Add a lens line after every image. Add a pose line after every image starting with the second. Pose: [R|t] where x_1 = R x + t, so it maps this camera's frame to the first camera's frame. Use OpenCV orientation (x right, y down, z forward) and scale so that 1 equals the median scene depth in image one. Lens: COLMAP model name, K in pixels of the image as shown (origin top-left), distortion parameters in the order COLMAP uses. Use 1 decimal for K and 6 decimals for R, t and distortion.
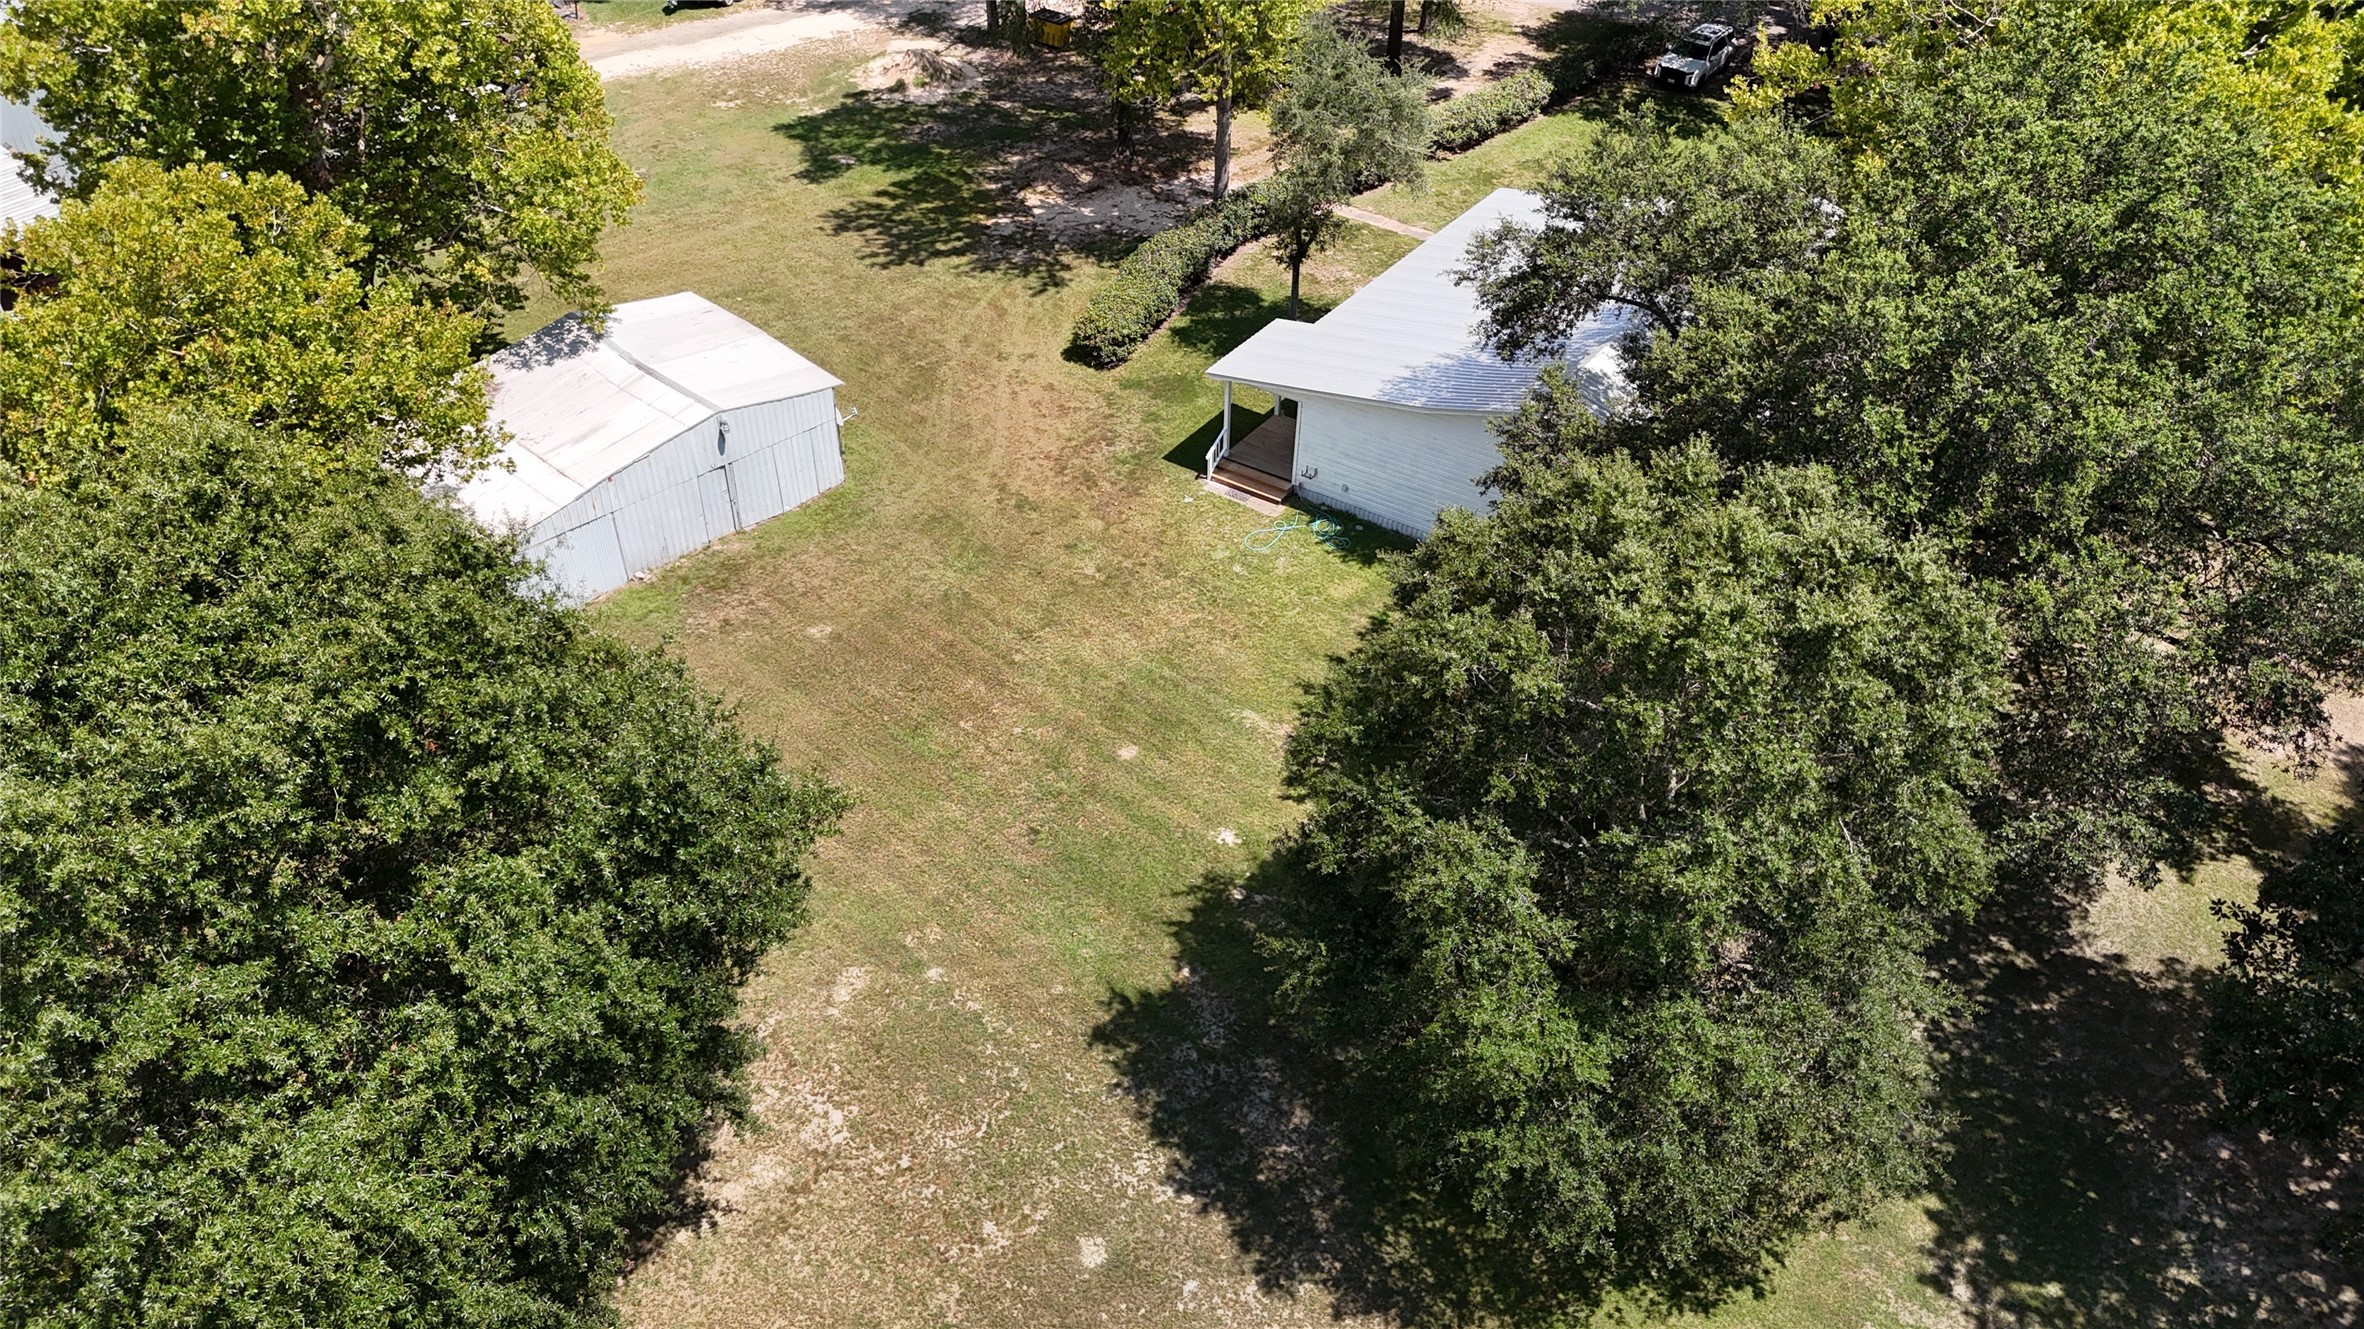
lens RADIAL K [[1742.8, 0, 1182.0], [0, 1742.8, 664.5], [0, 0, 1]] dist [0.058940, -0.044466]
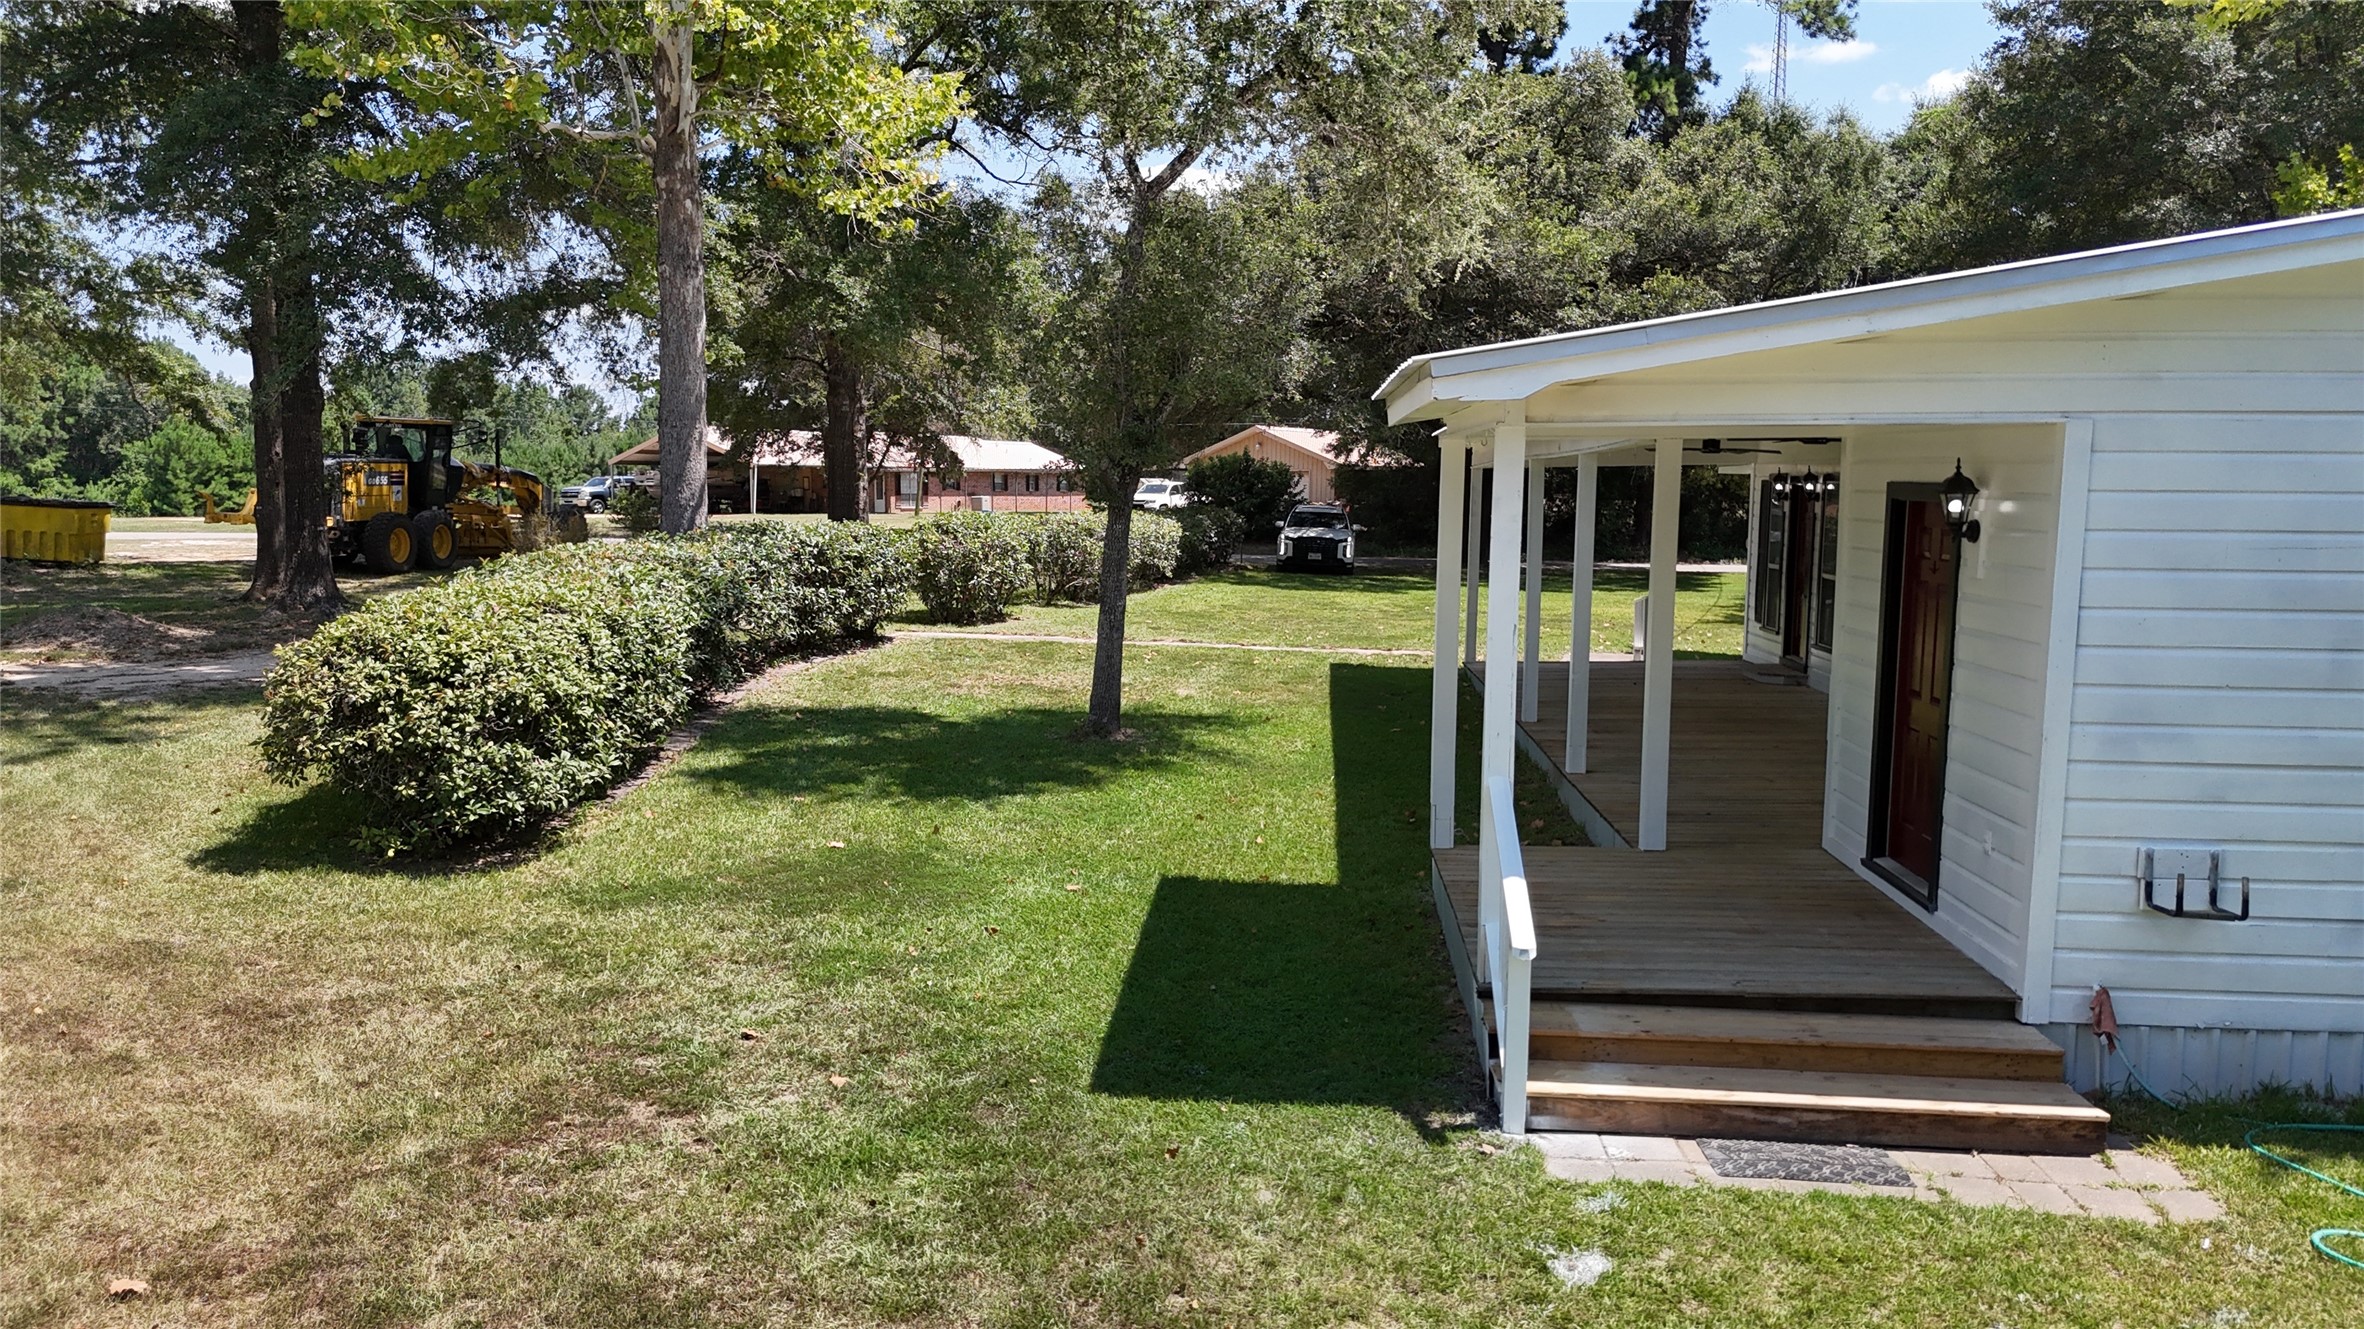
lens RADIAL K [[1742.8, 0, 1182.0], [0, 1742.8, 664.5], [0, 0, 1]] dist [0.058940, -0.044466]
pose [[0.872626, -0.069088, 0.483477, -0.073511], [0.310551, 0.842530, -0.440116, -0.081150], [-0.376937, 0.534201, 0.756669, 0.858804]]
